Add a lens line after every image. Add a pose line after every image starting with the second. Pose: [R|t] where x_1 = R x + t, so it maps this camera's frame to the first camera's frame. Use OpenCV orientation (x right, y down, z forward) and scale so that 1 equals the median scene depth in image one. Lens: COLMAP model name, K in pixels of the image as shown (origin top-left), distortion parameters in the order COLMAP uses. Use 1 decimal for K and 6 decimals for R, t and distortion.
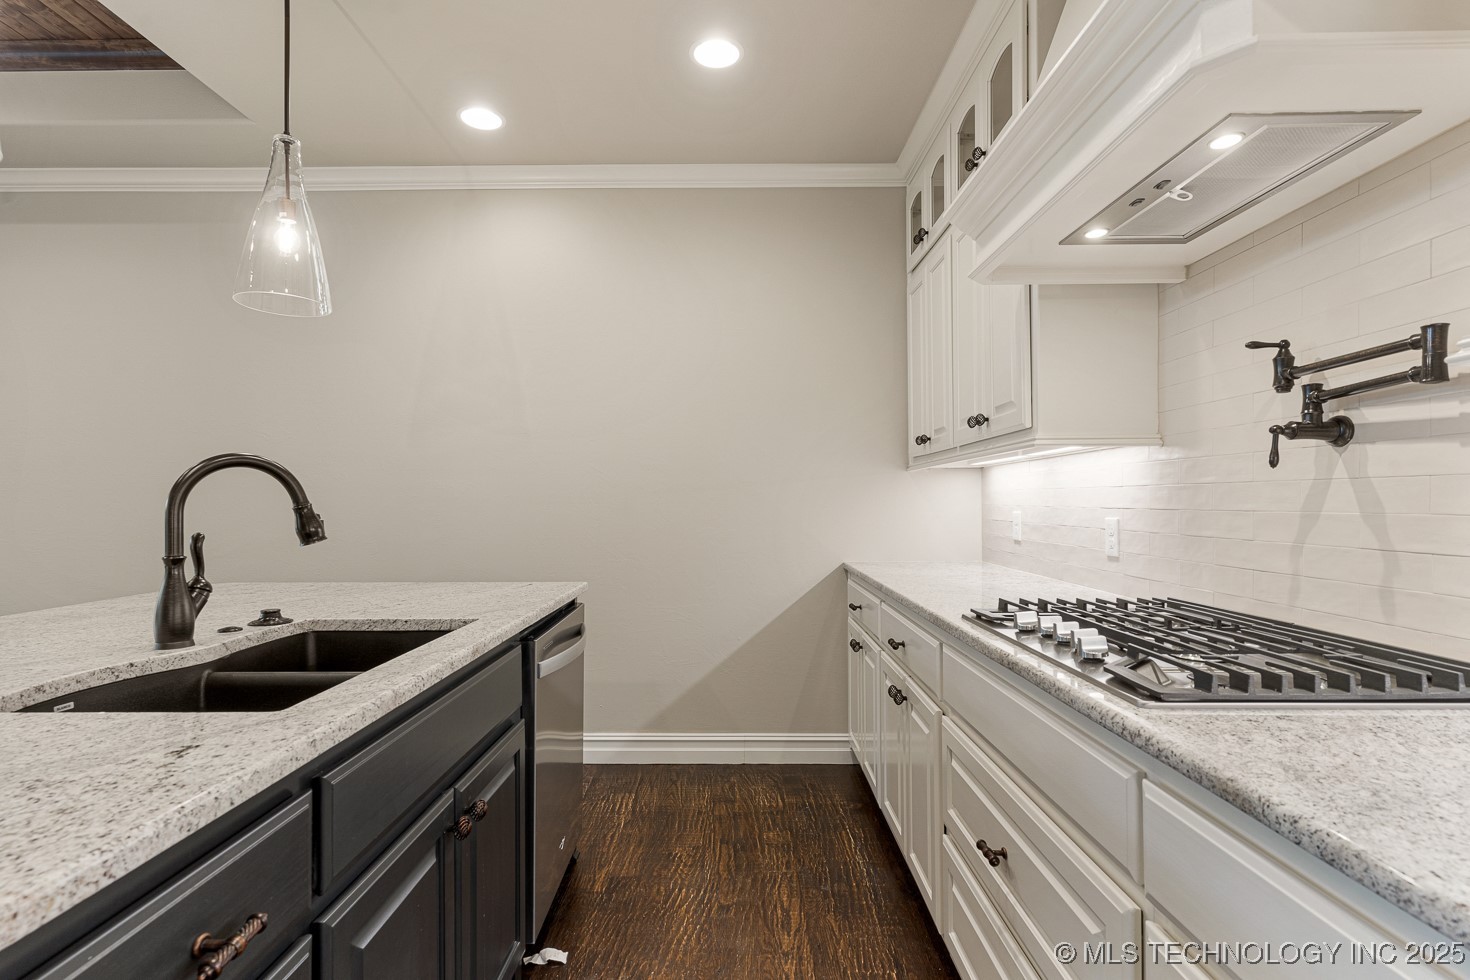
lens RADIAL K [[711.8, 0, 726.5], [0, 711.8, 499.1], [0, 0, 1]] dist [-0.000294, -0.000216]
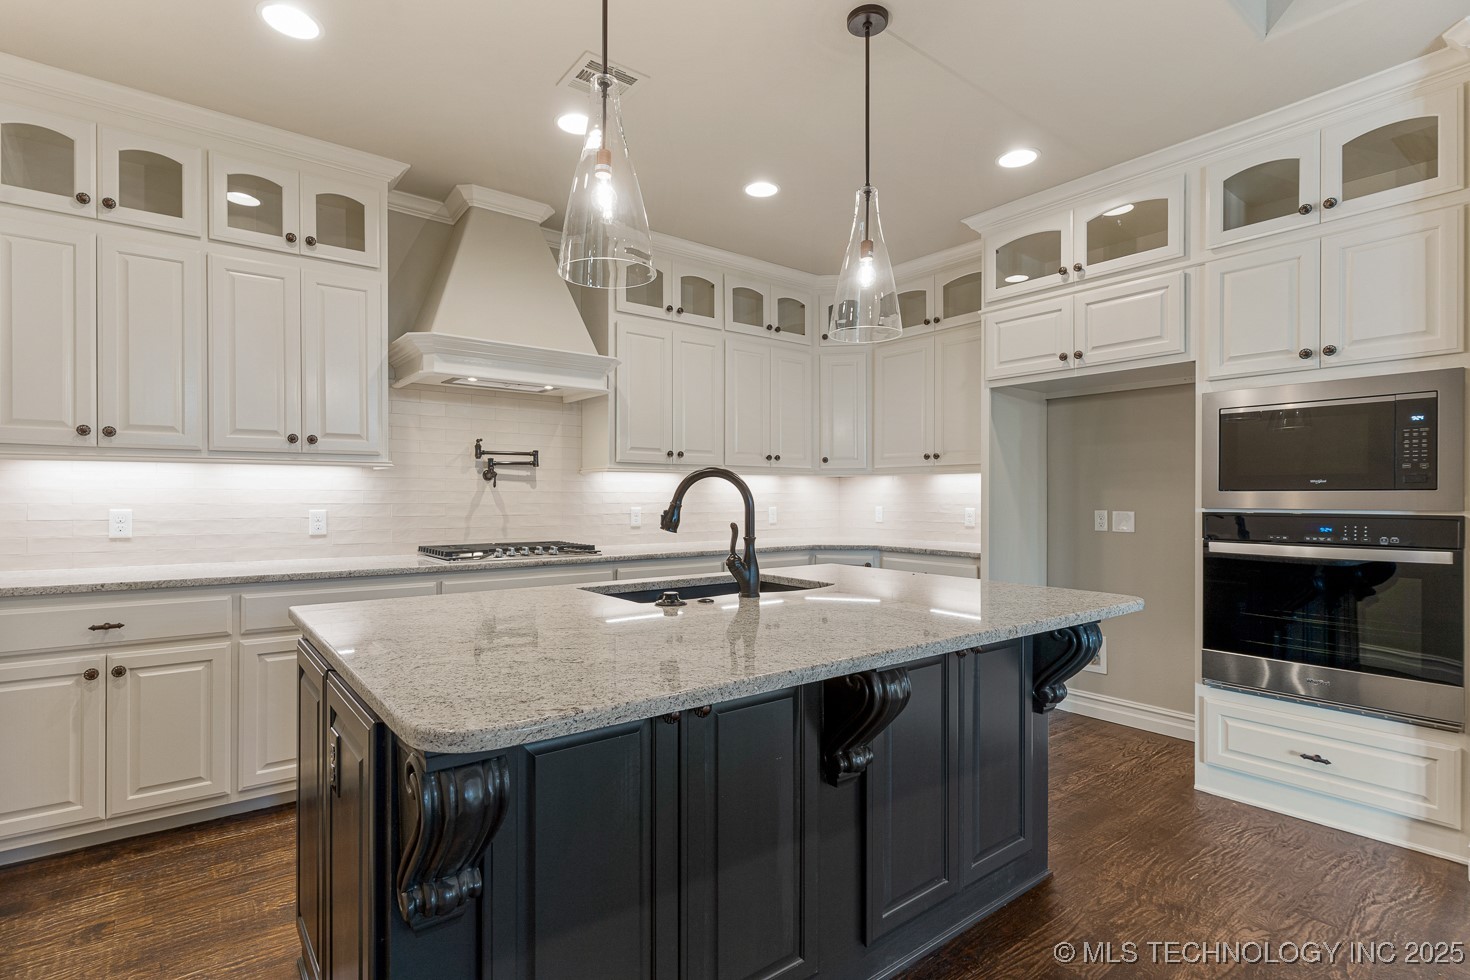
lens RADIAL K [[718.0, 0, 726.2], [0, 718.0, 499.3], [0, 0, 1]] dist [0.004376, 0.000061]
pose [[-0.619788, -0.000846, 0.784769, -1.806145], [-0.003811, 0.999991, -0.001931, 0.003233], [-0.784760, -0.004187, -0.619786, 1.842014]]
